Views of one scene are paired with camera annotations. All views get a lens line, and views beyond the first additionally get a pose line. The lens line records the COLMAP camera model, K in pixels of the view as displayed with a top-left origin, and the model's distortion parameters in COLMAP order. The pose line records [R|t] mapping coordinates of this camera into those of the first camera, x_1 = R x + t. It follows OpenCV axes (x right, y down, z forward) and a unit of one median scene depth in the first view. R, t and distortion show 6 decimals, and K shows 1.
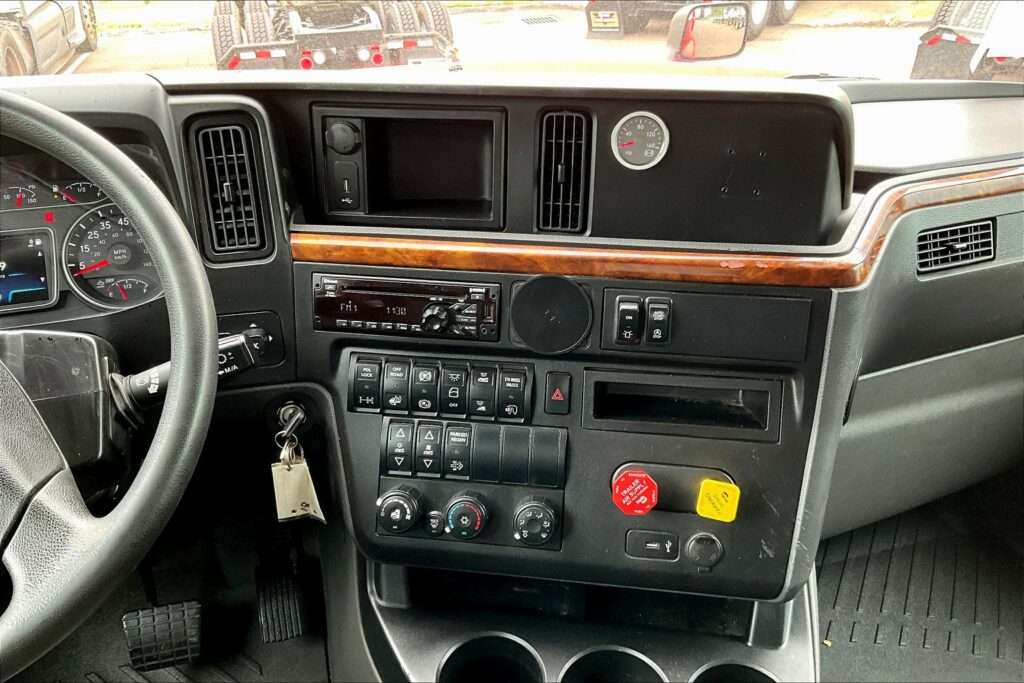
lens RADIAL K [[849.8, 0, 512.0], [0, 849.8, 341.5], [0, 0, 1]] dist [0.132509, -0.271795]
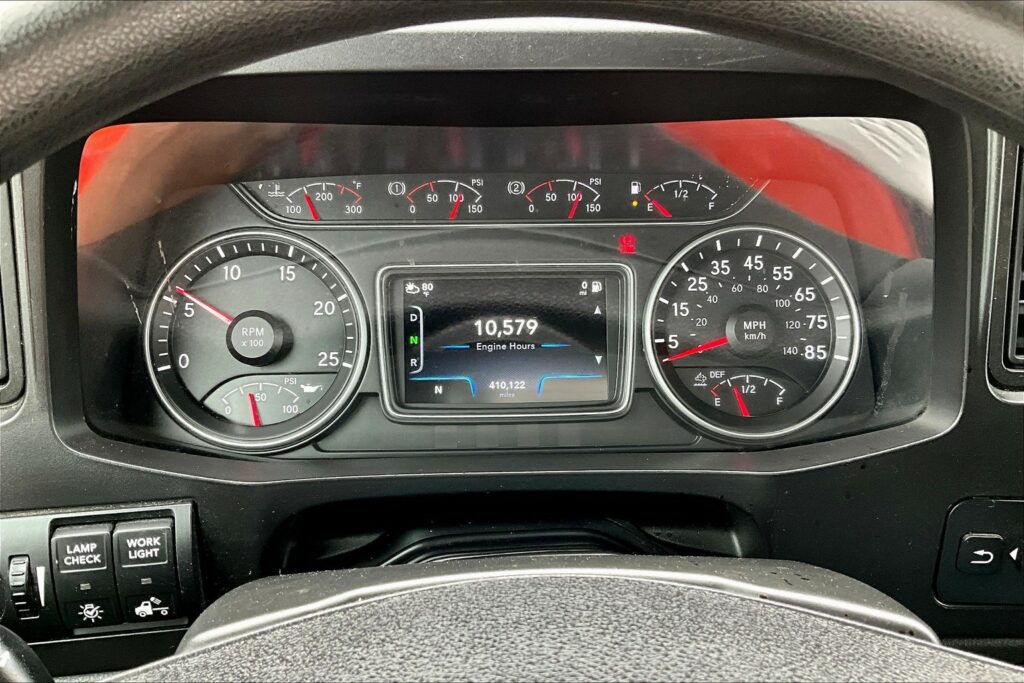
lens RADIAL K [[849.8, 0, 512.0], [0, 849.8, 341.5], [0, 0, 1]] dist [0.132509, -0.271795]
pose [[0.968636, 0.129267, -0.212215, -0.498724], [-0.120415, 0.991244, 0.054177, -0.107655], [0.217360, -0.026924, 0.975720, 0.490026]]
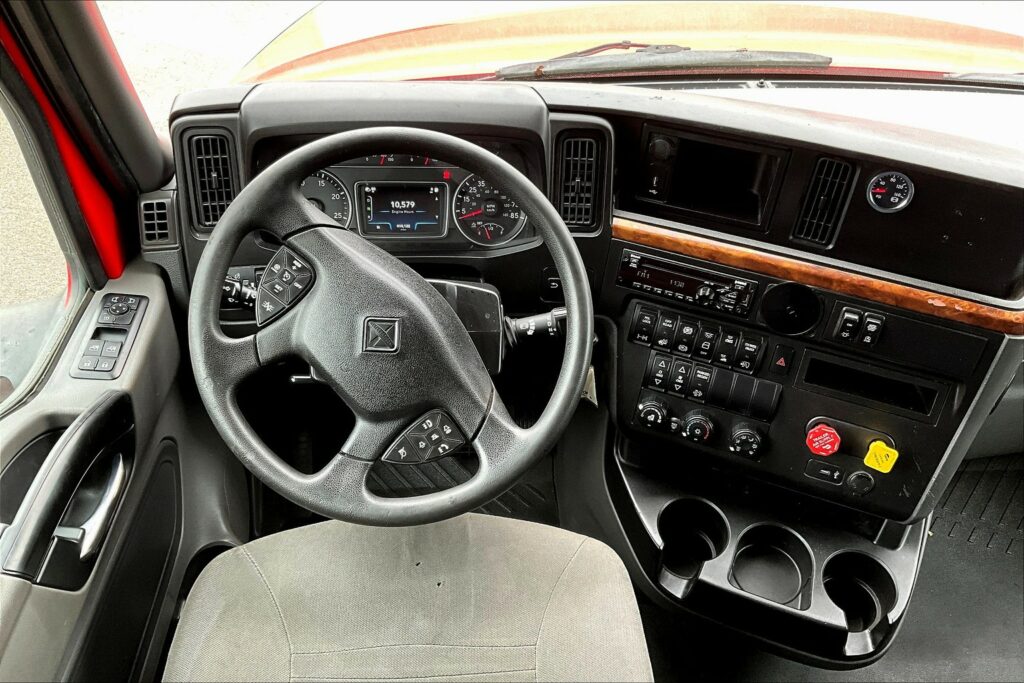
lens RADIAL K [[849.8, 0, 512.0], [0, 849.8, 341.5], [0, 0, 1]] dist [0.132509, -0.271795]
pose [[0.975680, 0.181067, -0.123549, -0.209658], [-0.141061, 0.950057, 0.278376, -0.298816], [0.167783, -0.254177, 0.952493, -0.416016]]
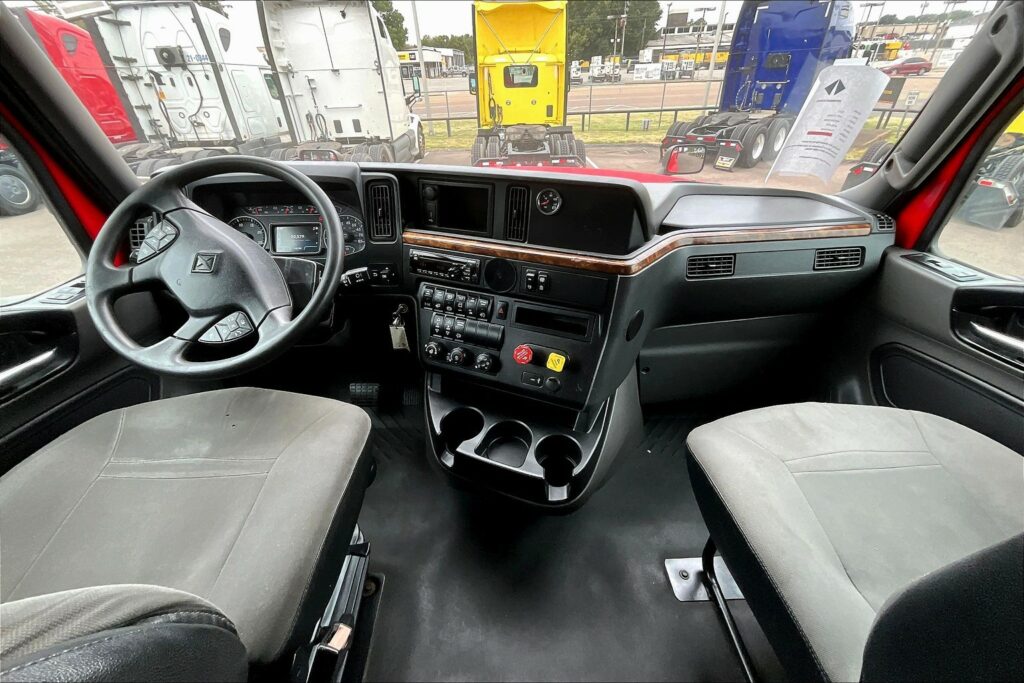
lens RADIAL K [[417.1, 0, 512.0], [0, 417.1, 341.5], [0, 0, 1]] dist [-0.001465, 0.000548]
pose [[0.968084, 0.133435, -0.212151, 0.331359], [-0.117311, 0.989285, 0.086911, 0.043385], [0.221474, -0.059249, 0.973365, -0.104079]]
